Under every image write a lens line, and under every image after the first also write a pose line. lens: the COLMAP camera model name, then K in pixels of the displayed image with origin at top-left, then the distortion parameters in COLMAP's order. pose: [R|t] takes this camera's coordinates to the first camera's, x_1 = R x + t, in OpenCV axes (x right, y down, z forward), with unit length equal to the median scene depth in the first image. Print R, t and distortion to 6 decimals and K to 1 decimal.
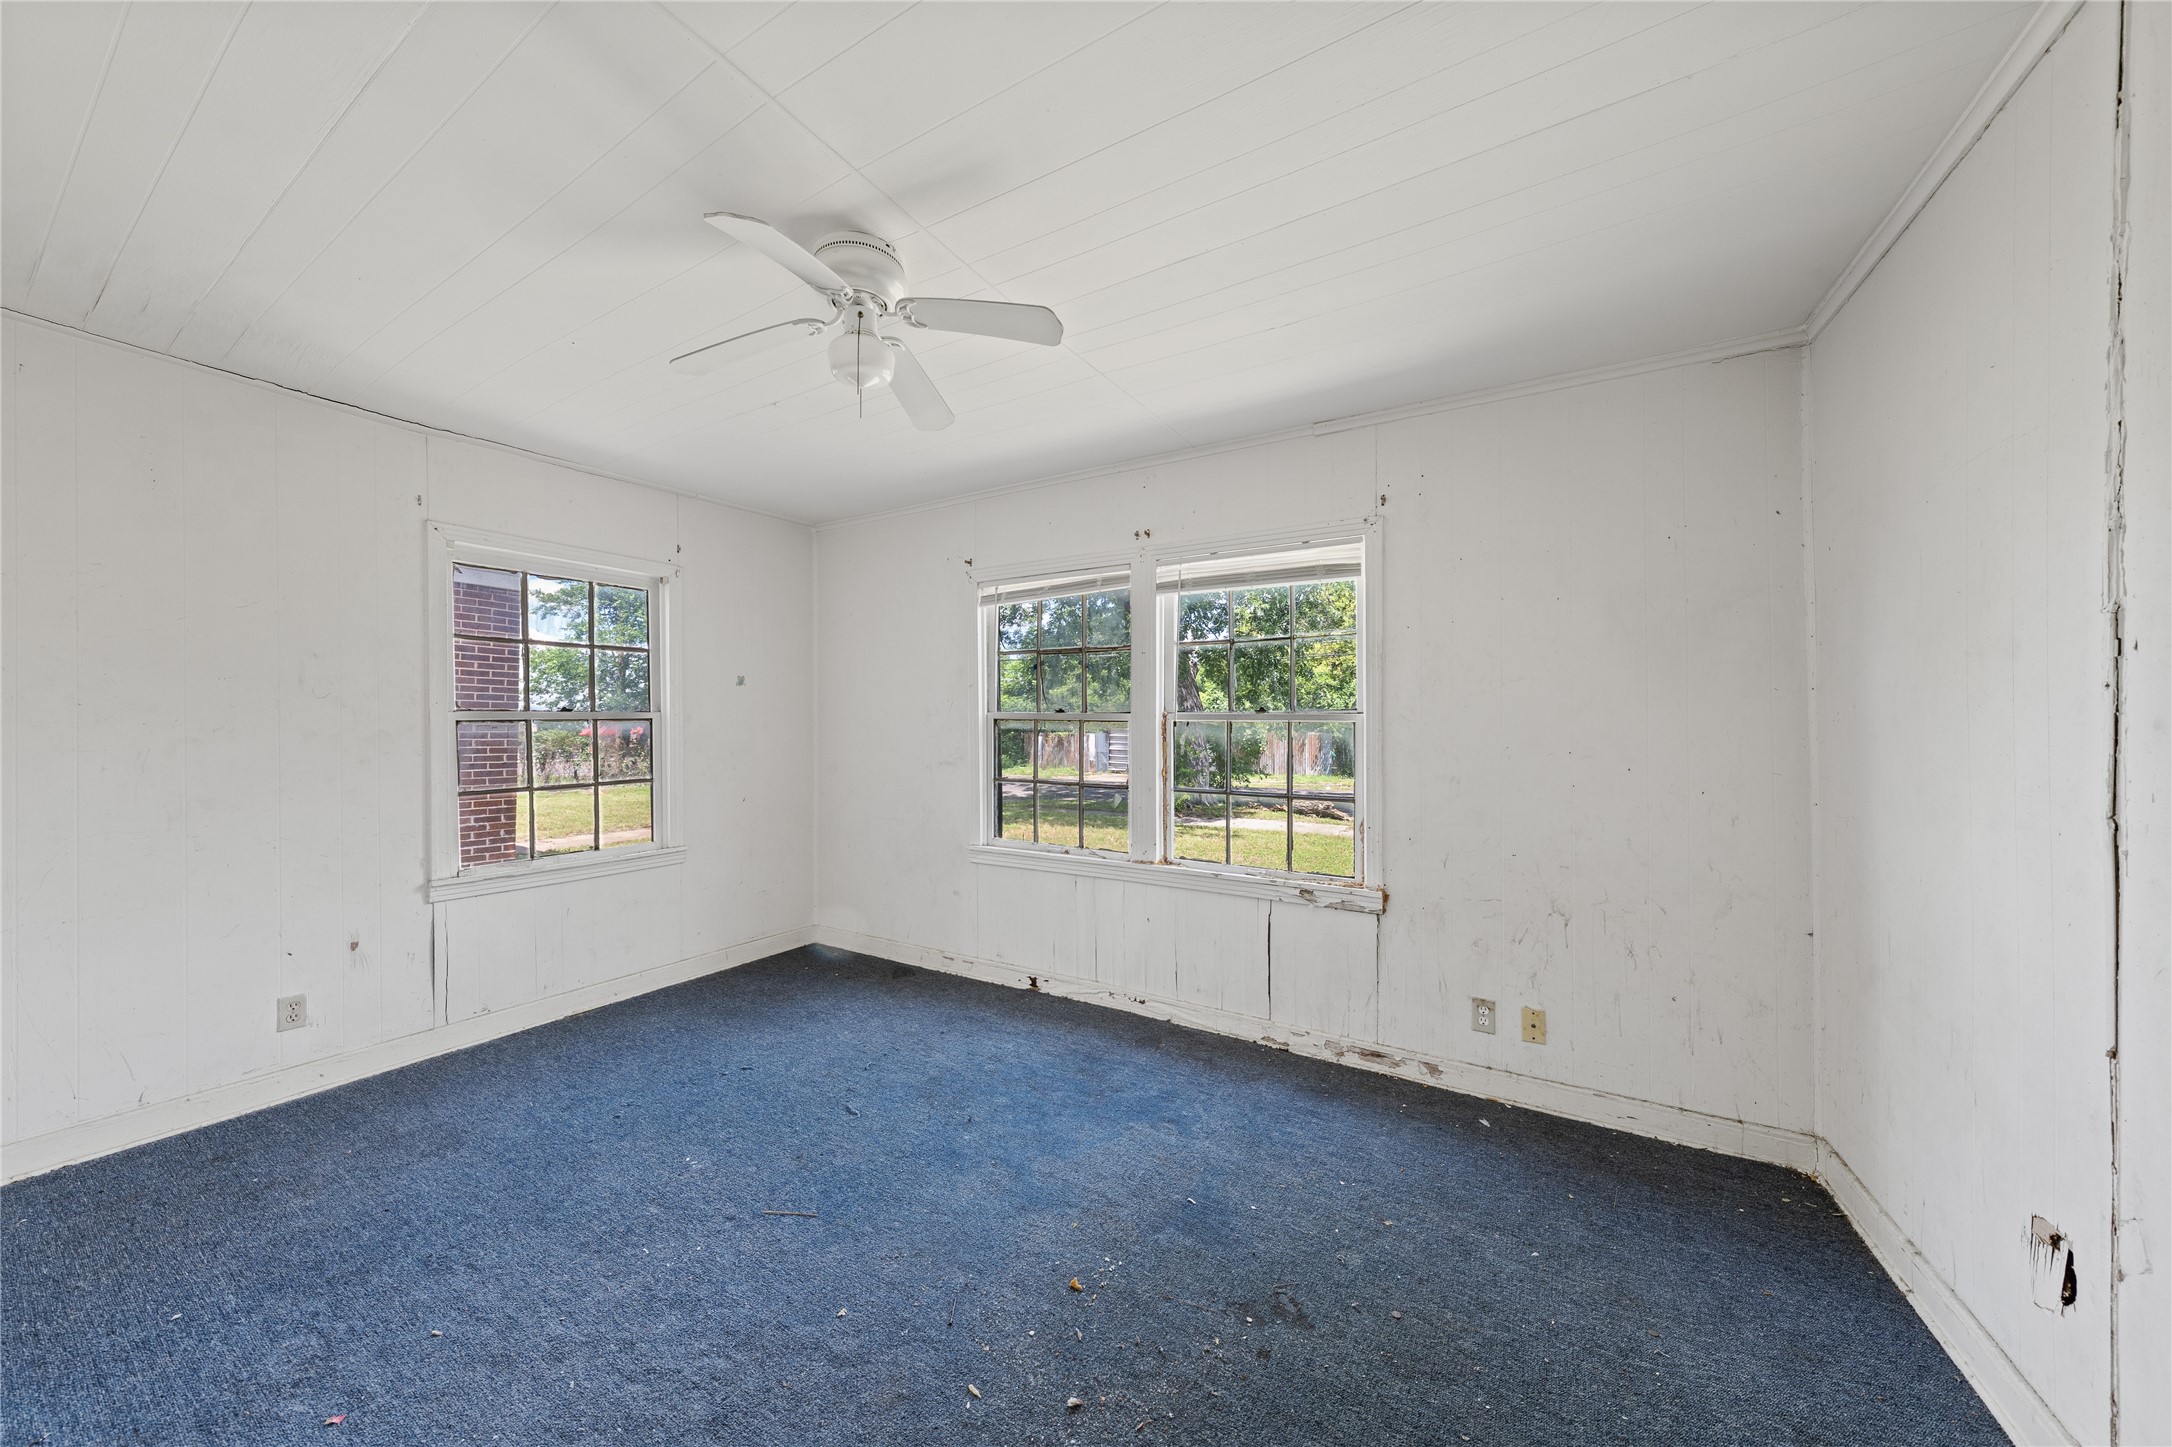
lens RADIAL K [[729.9, 0, 1088.0], [0, 729.9, 719.0], [0, 0, 1]] dist [0.000056, 0.000170]
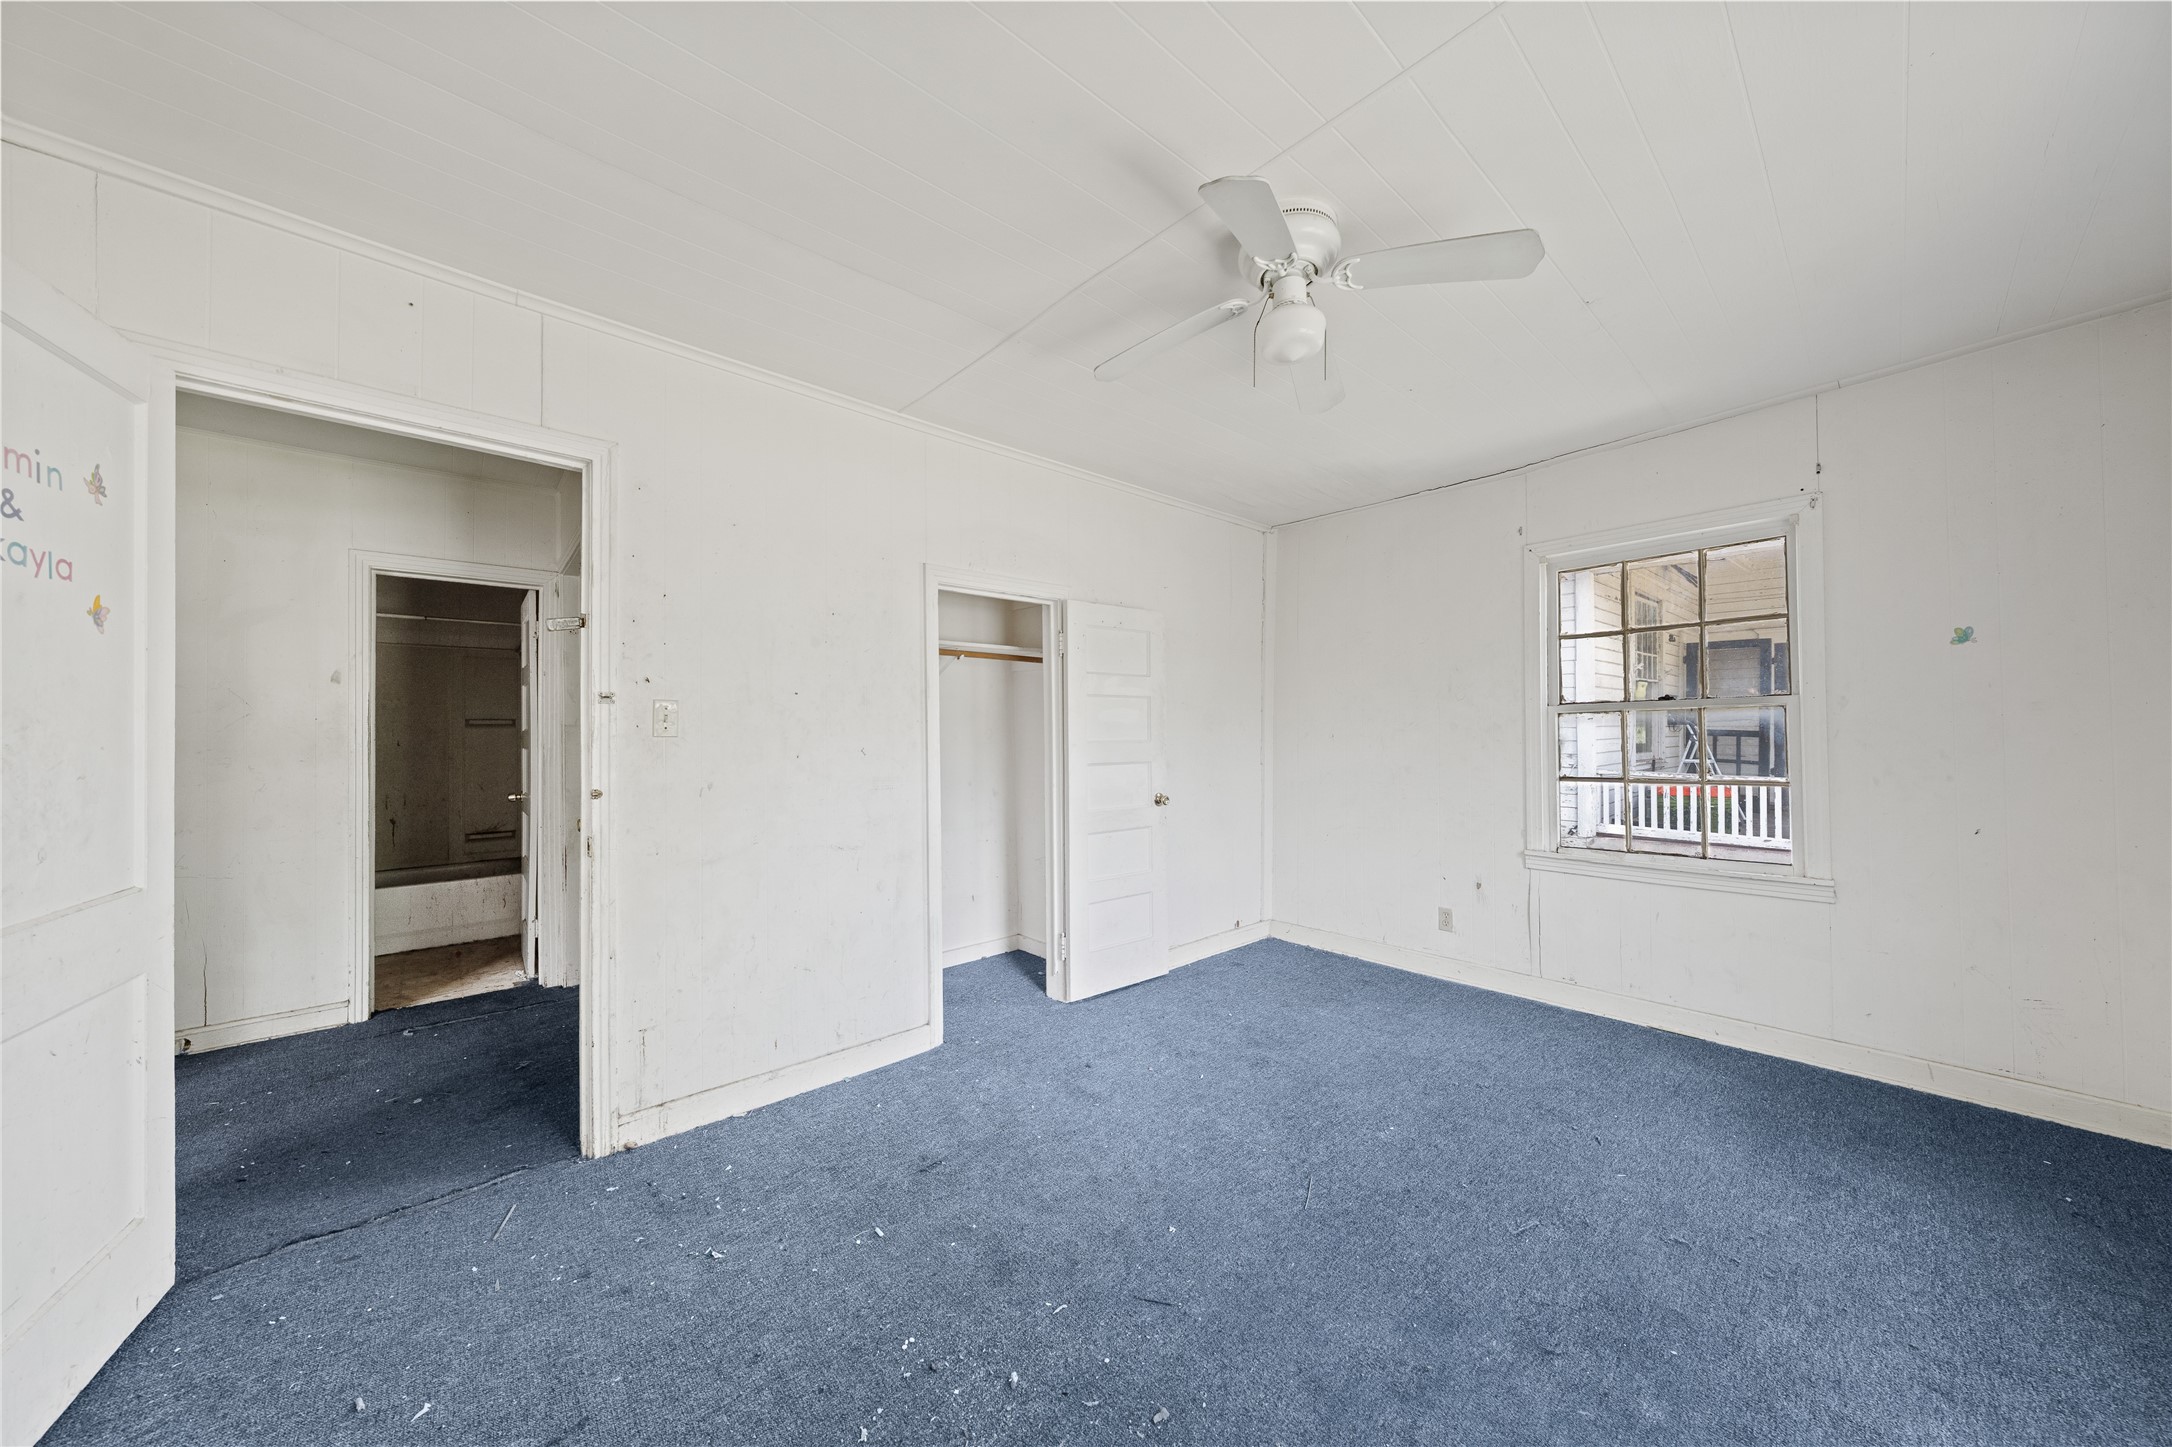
lens RADIAL K [[738.3, 0, 1093.8], [0, 738.3, 715.3], [0, 0, 1]] dist [-0.000332, 0.000133]
pose [[-0.286083, -0.014878, -0.958089, 0.415903], [0.026609, 0.999370, -0.023465, 0.011964], [0.957835, -0.032206, -0.285507, 0.619582]]
